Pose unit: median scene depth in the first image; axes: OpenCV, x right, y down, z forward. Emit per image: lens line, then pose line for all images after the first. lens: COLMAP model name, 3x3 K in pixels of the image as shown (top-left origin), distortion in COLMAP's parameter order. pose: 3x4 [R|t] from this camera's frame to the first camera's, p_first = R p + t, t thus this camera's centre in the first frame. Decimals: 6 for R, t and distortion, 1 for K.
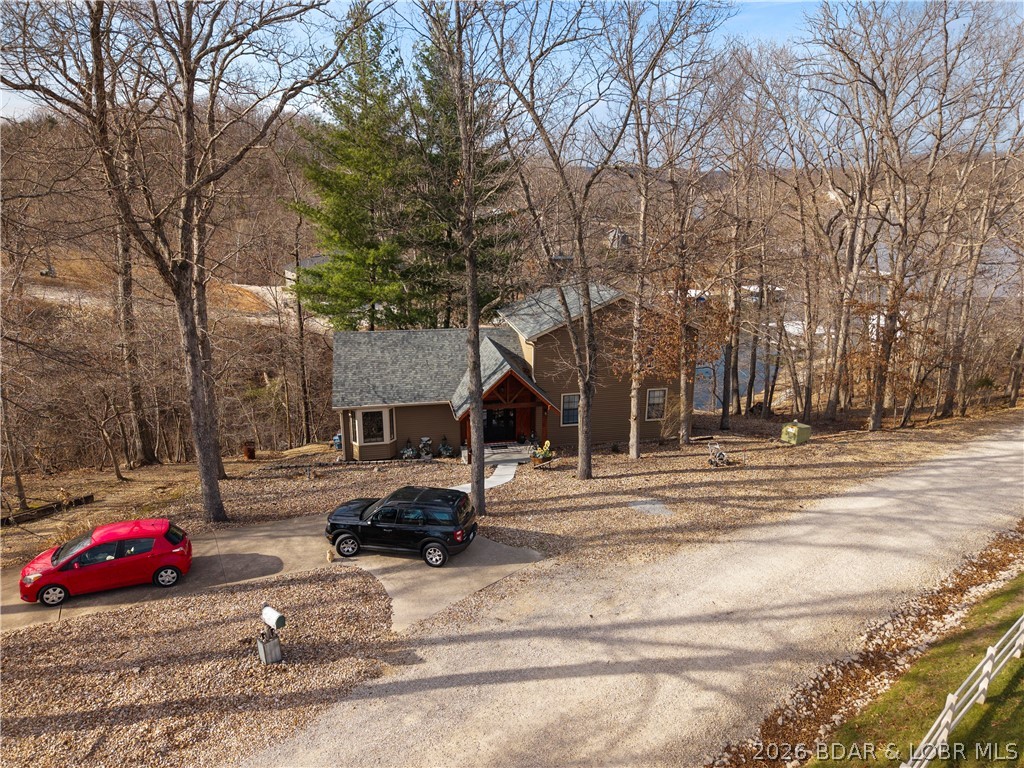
lens RADIAL K [[700.4, 0, 507.0], [0, 700.4, 385.1], [0, 0, 1]] dist [-0.011595, -0.004038]
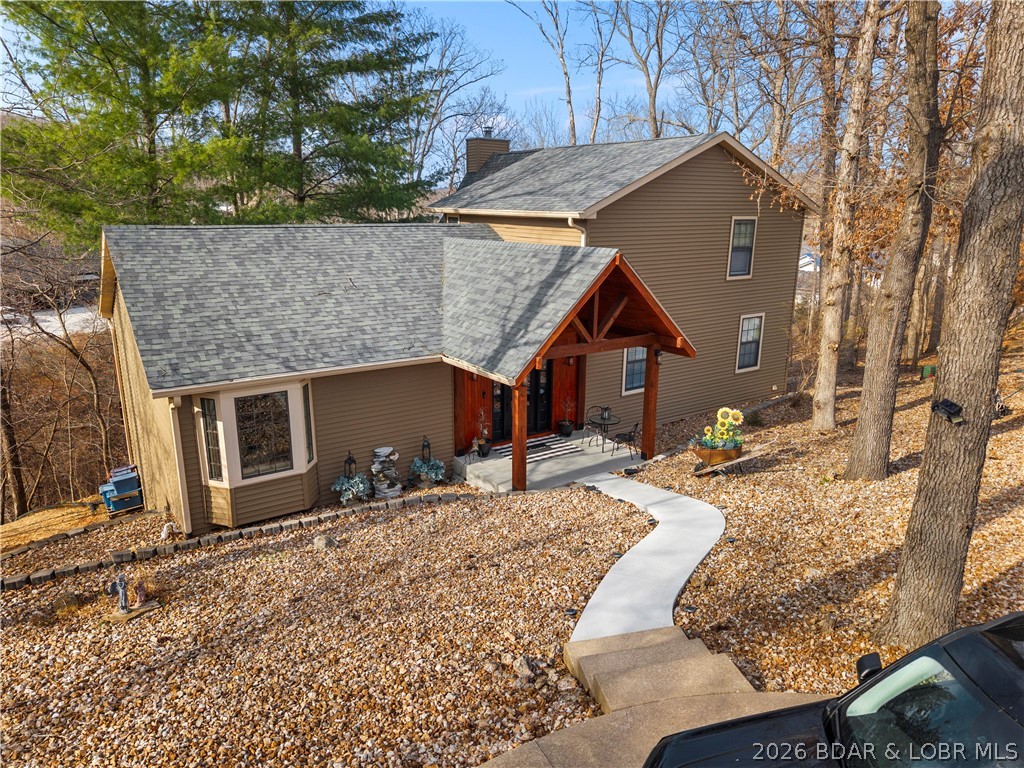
lens RADIAL K [[700.4, 0, 507.0], [0, 700.4, 385.1], [0, 0, 1]] dist [-0.011595, -0.004038]
pose [[0.915707, -0.092914, 0.390957, -0.215503], [0.105098, 0.994413, -0.009830, 0.050077], [-0.387860, 0.050090, 0.920356, 0.583484]]
